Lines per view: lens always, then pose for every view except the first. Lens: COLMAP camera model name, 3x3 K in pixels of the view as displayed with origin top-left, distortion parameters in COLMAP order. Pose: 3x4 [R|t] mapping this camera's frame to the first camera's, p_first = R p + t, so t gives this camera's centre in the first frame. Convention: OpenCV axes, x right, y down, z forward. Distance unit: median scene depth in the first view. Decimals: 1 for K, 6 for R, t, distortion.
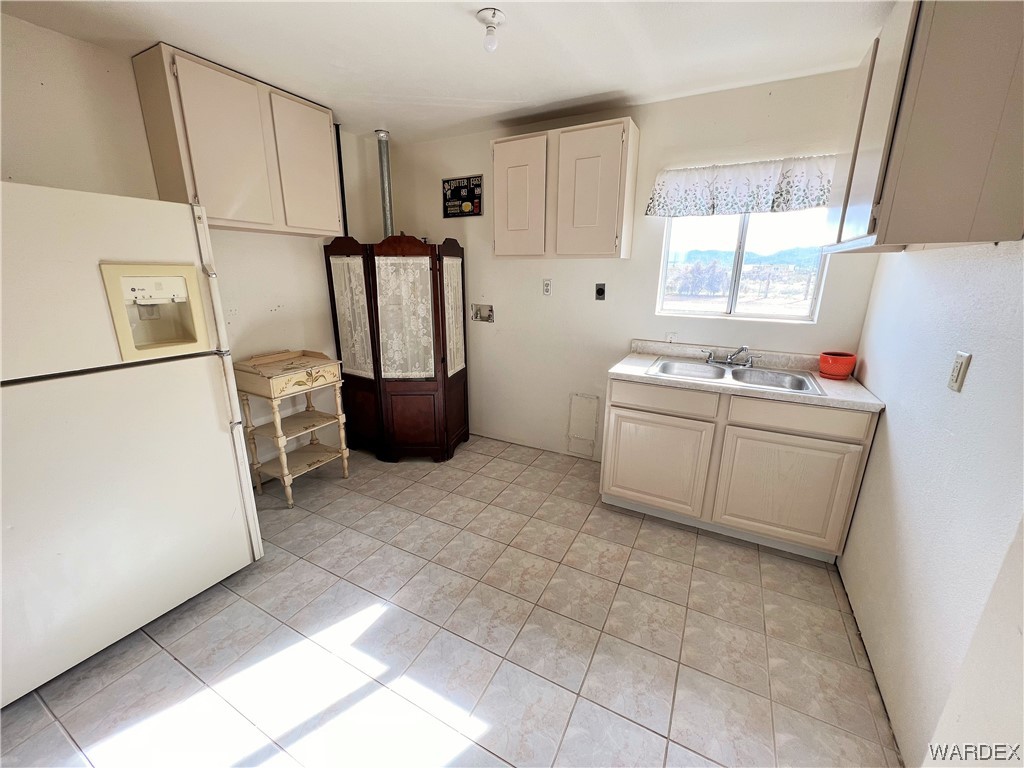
lens RADIAL K [[409.4, 0, 509.4], [0, 409.4, 382.2], [0, 0, 1]] dist [-0.000066, -0.000126]
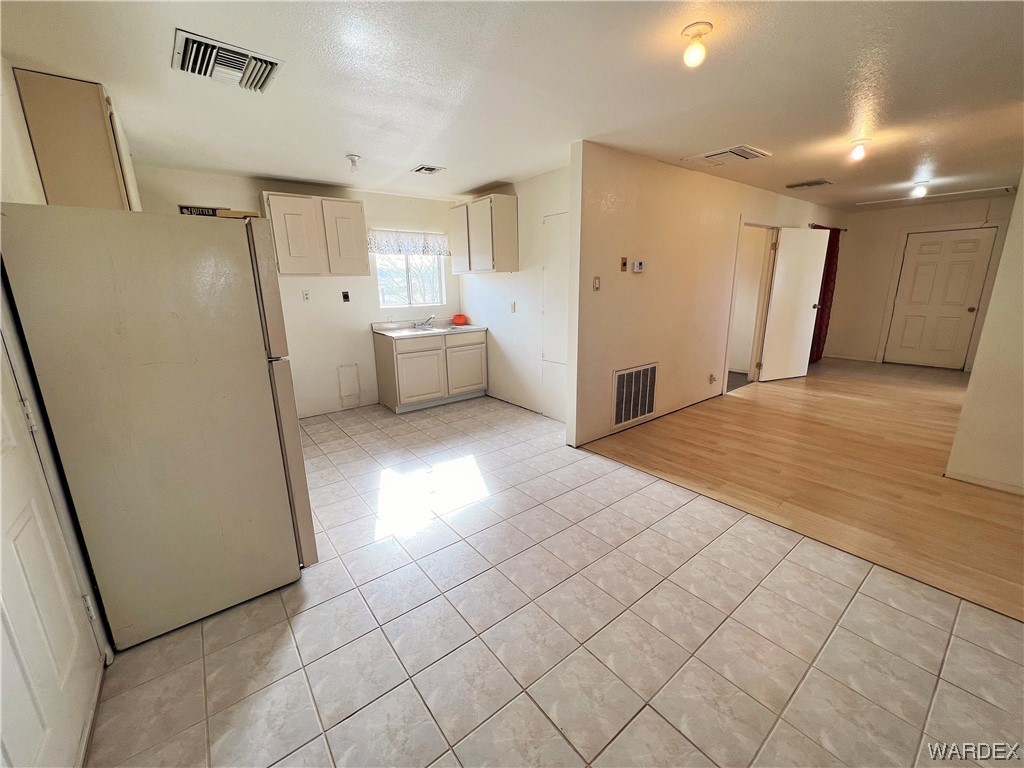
lens RADIAL K [[409.4, 0, 511.1], [0, 409.4, 384.2], [0, 0, 1]] dist [-0.000066, -0.000126]
pose [[0.403619, -0.233890, 0.884526, -1.209175], [0.259190, 0.956398, 0.134624, 0.068459], [-0.877446, 0.174924, 0.446643, -0.262206]]
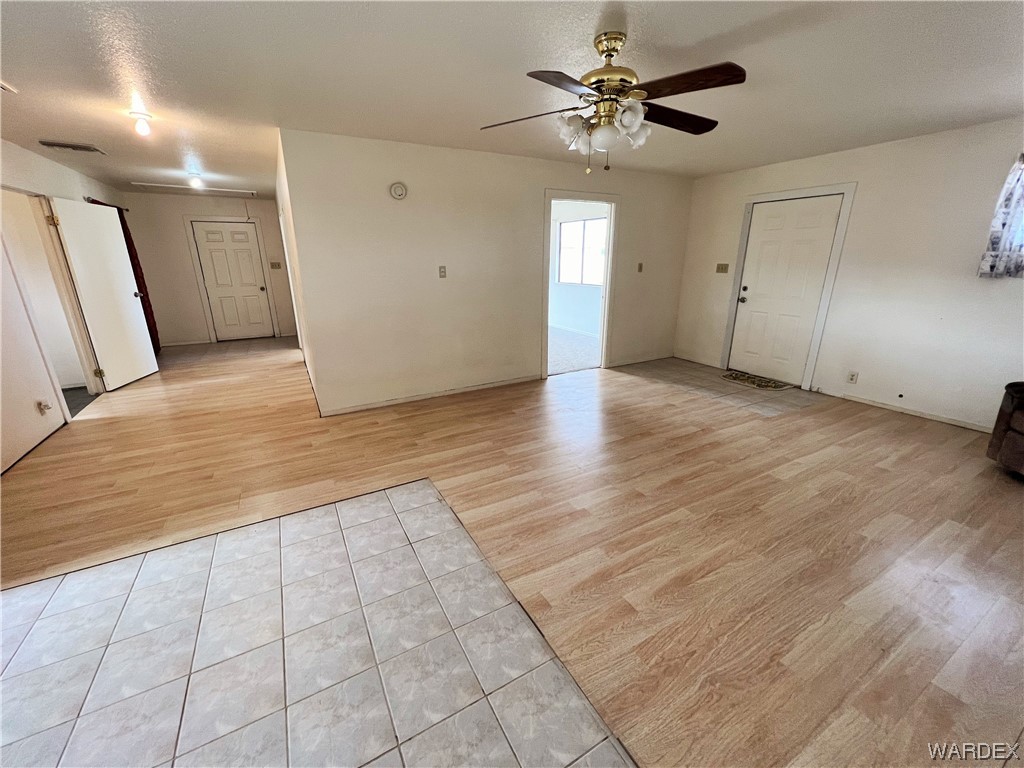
lens RADIAL K [[409.4, 0, 510.3], [0, 409.4, 380.7], [0, 0, 1]] dist [-0.000066, -0.000126]
pose [[-0.842986, -0.157568, 0.514342, -1.088159], [0.139487, 0.859410, 0.491893, 0.023201], [-0.519537, 0.486402, -0.702491, -0.126035]]
